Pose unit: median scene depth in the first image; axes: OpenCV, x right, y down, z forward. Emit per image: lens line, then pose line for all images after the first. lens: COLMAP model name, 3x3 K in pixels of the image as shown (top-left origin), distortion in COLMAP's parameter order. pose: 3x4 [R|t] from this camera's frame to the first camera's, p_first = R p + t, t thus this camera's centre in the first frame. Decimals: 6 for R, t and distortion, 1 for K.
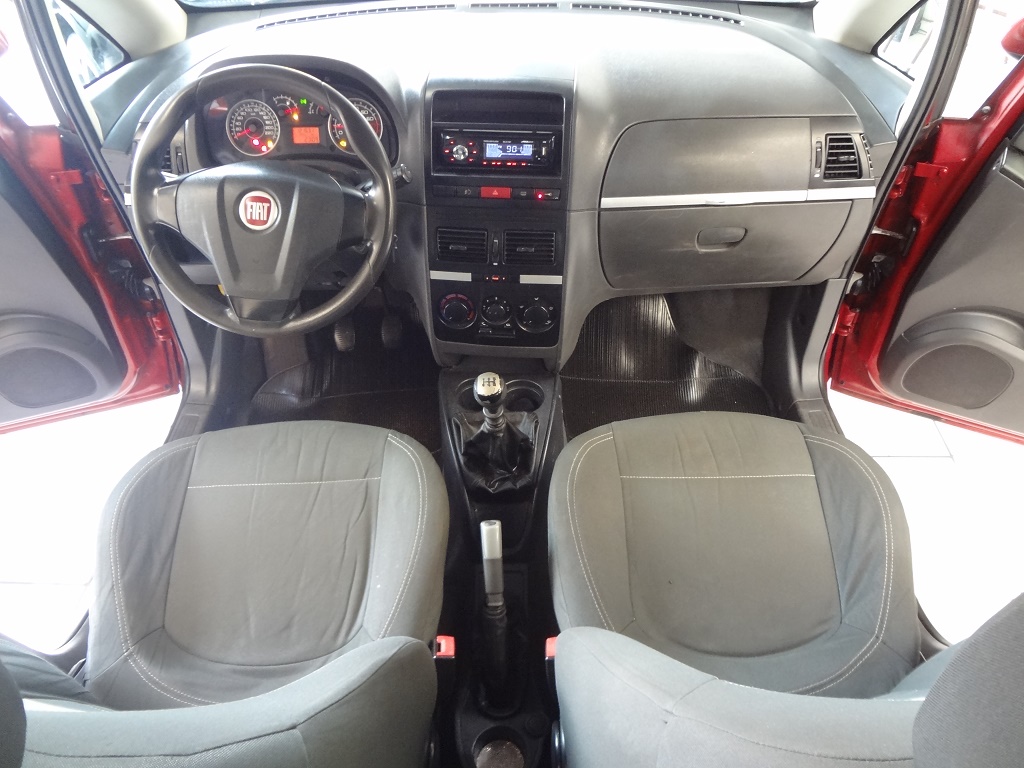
lens RADIAL K [[769.3, 0, 512.0], [0, 769.3, 384.0], [0, 0, 1]] dist [-0.044774, 0.010460]
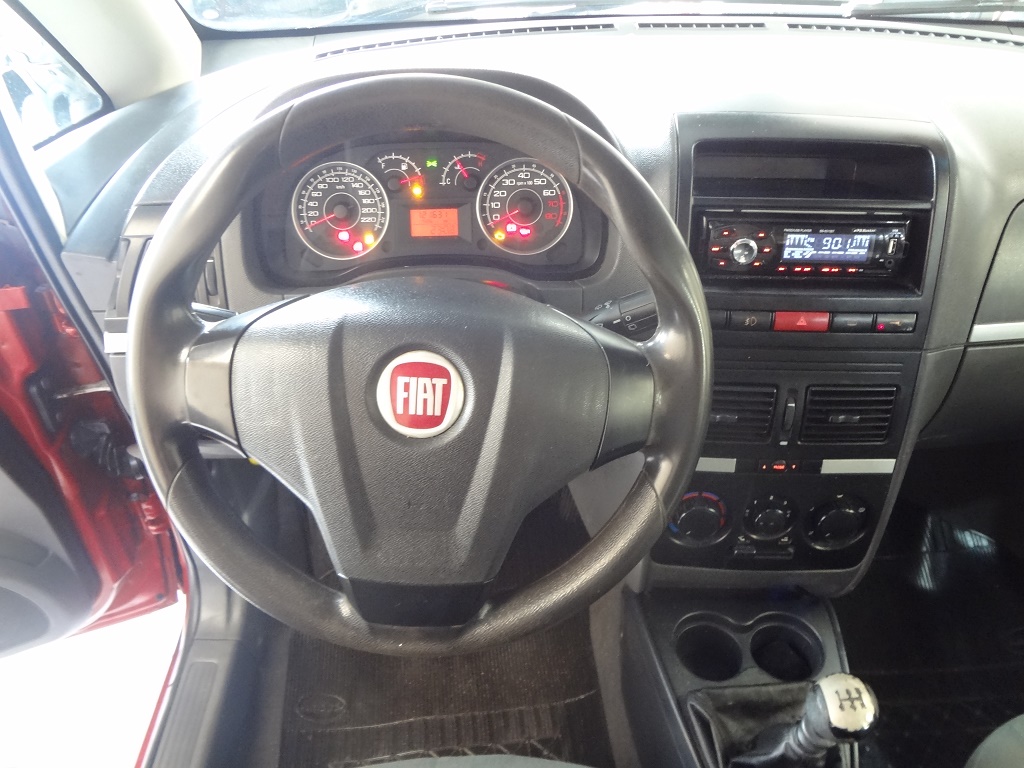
lens RADIAL K [[769.3, 0, 512.0], [0, 769.3, 384.0], [0, 0, 1]] dist [-0.044774, 0.010460]
pose [[0.998665, -0.028647, 0.042985, -0.242469], [0.032469, 0.995318, -0.091035, -0.154794], [-0.040176, 0.092309, 0.994920, 0.447913]]
